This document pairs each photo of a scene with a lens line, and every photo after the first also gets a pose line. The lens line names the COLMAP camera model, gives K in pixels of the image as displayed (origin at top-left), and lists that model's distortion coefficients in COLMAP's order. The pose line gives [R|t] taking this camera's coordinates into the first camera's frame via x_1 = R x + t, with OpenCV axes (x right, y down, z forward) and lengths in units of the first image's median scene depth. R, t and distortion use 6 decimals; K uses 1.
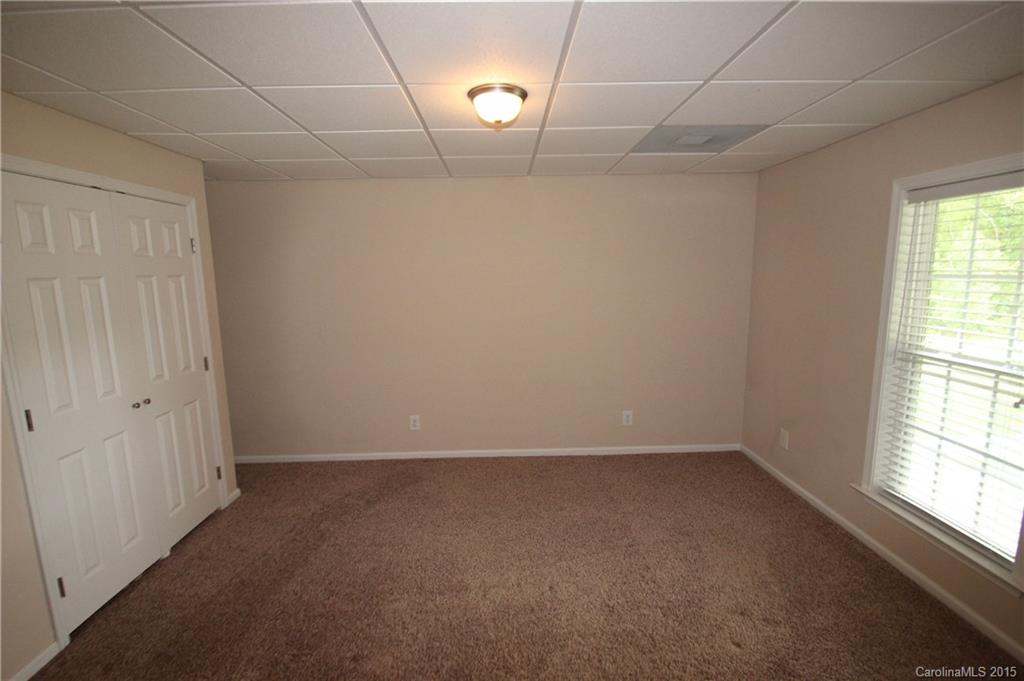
lens RADIAL K [[469.4, 0, 504.5], [0, 469.4, 336.7], [0, 0, 1]] dist [-0.008553, -0.000501]
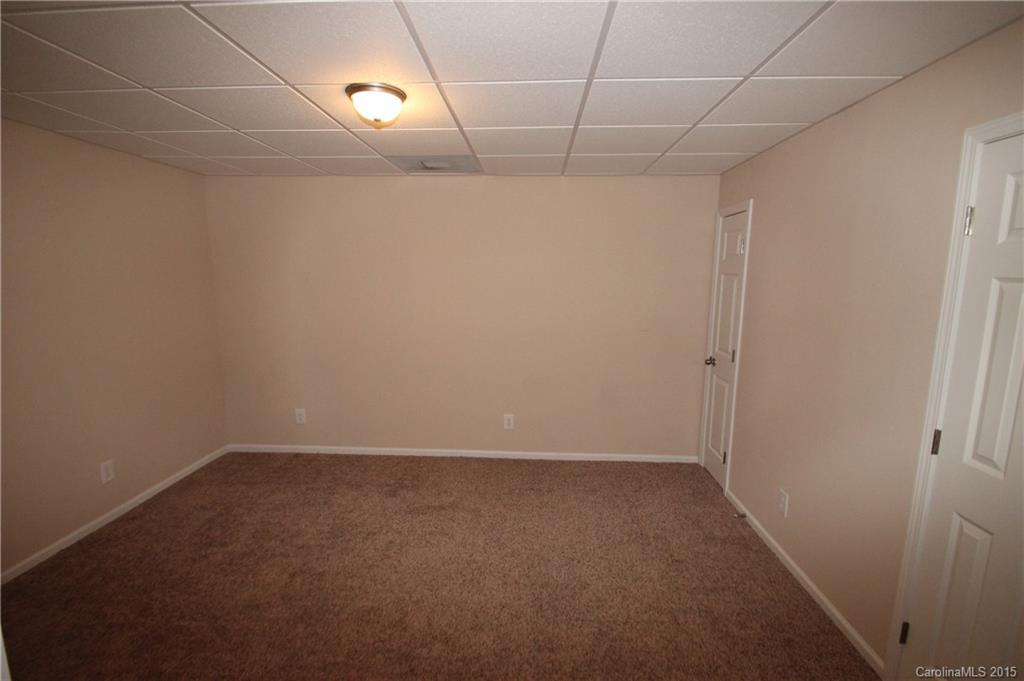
lens RADIAL K [[469.4, 0, 511.9], [0, 469.4, 351.3], [0, 0, 1]] dist [-0.008553, -0.000501]
pose [[0.997528, 0.033803, -0.061600, 0.177264], [-0.031973, 0.999025, 0.030453, -0.003858], [0.062570, -0.028408, 0.997636, 0.003216]]
